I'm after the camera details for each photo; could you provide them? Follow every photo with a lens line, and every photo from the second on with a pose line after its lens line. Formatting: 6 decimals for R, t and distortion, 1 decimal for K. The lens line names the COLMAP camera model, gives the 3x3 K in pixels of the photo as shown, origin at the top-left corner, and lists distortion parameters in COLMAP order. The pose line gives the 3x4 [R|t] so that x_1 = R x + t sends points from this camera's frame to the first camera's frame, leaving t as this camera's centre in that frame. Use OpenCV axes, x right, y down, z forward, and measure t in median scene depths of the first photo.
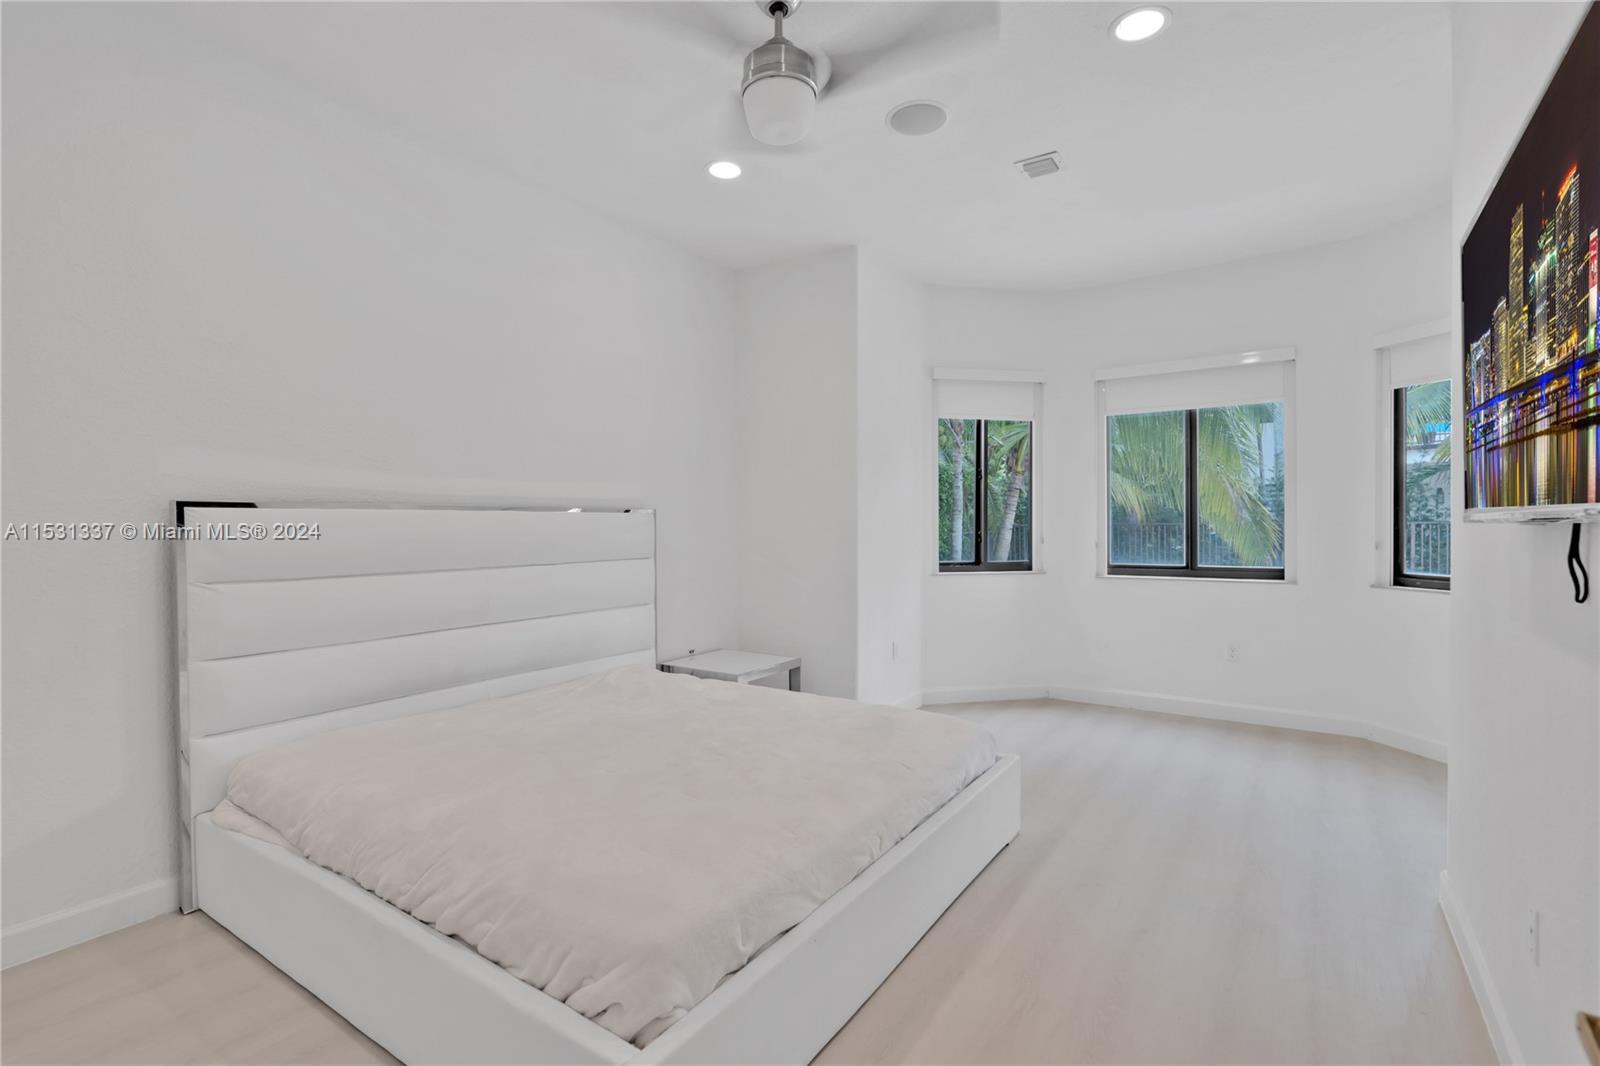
lens RADIAL K [[751.4, 0, 789.3], [0, 751.4, 526.0], [0, 0, 1]] dist [-0.002960, -0.000115]
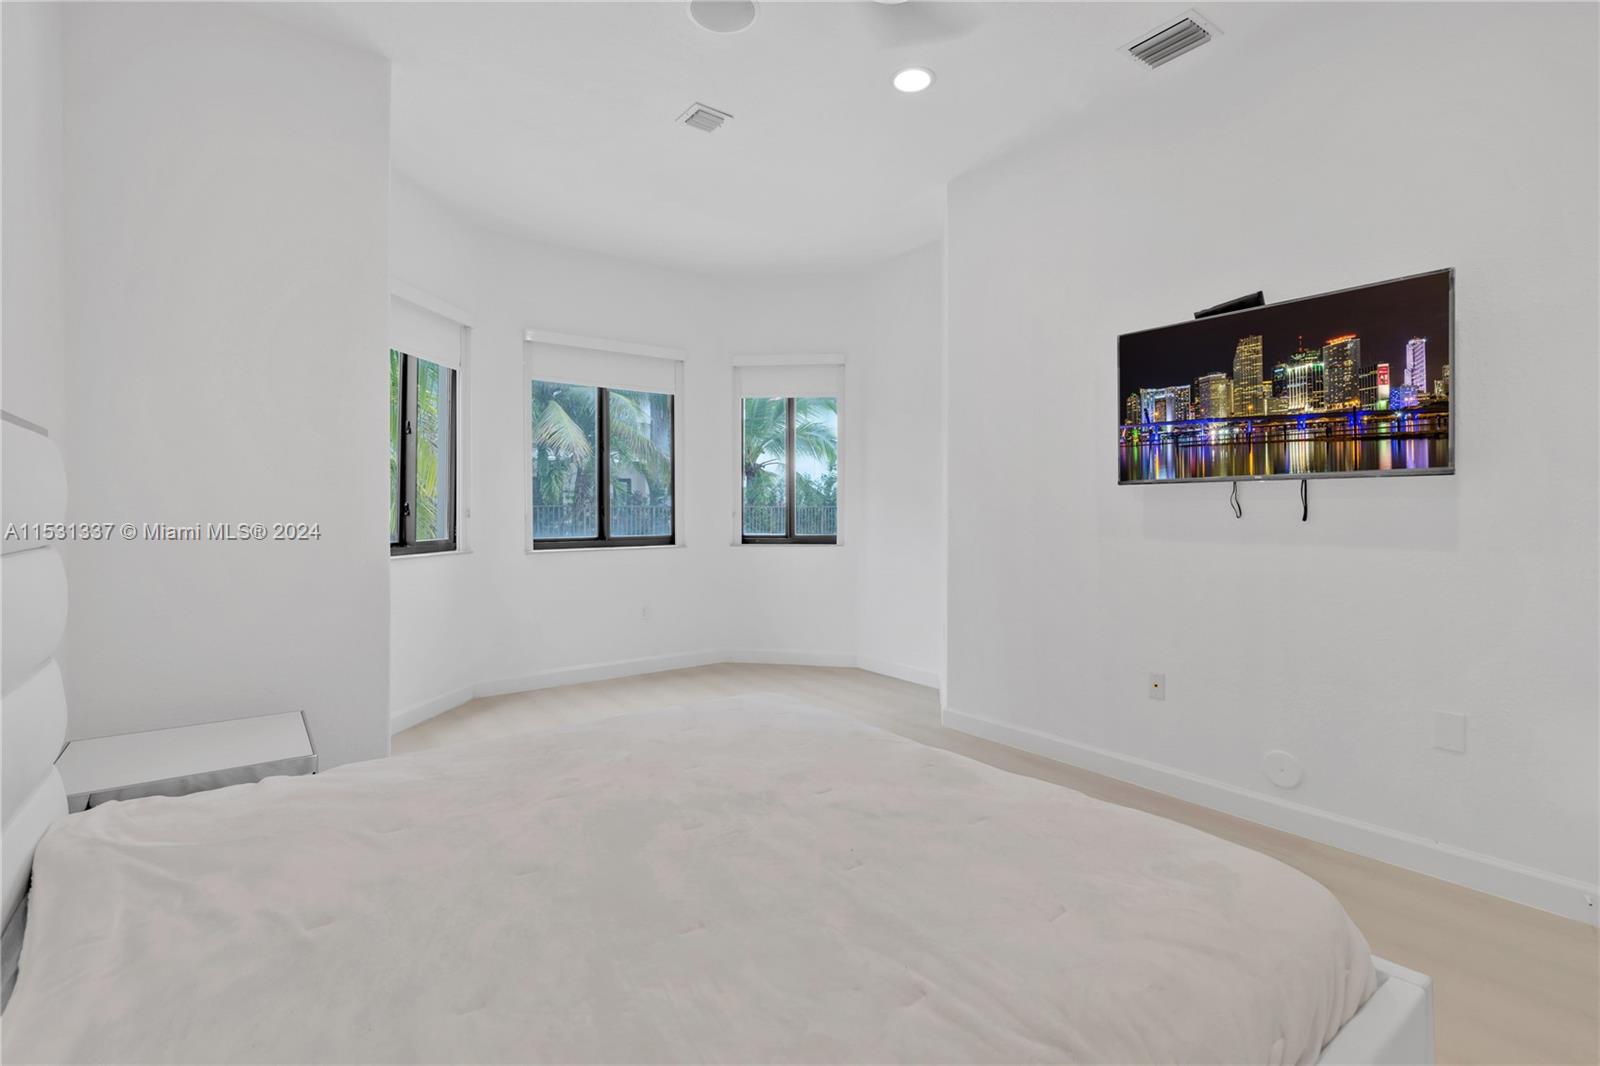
lens RADIAL K [[751.4, 0, 819.5], [0, 751.4, 505.6], [0, 0, 1]] dist [-0.002960, -0.000115]
pose [[0.300459, 0.008327, 0.953758, -0.382233], [0.004572, 0.999938, -0.010171, 0.022241], [-0.953784, 0.007416, 0.300402, 0.401259]]
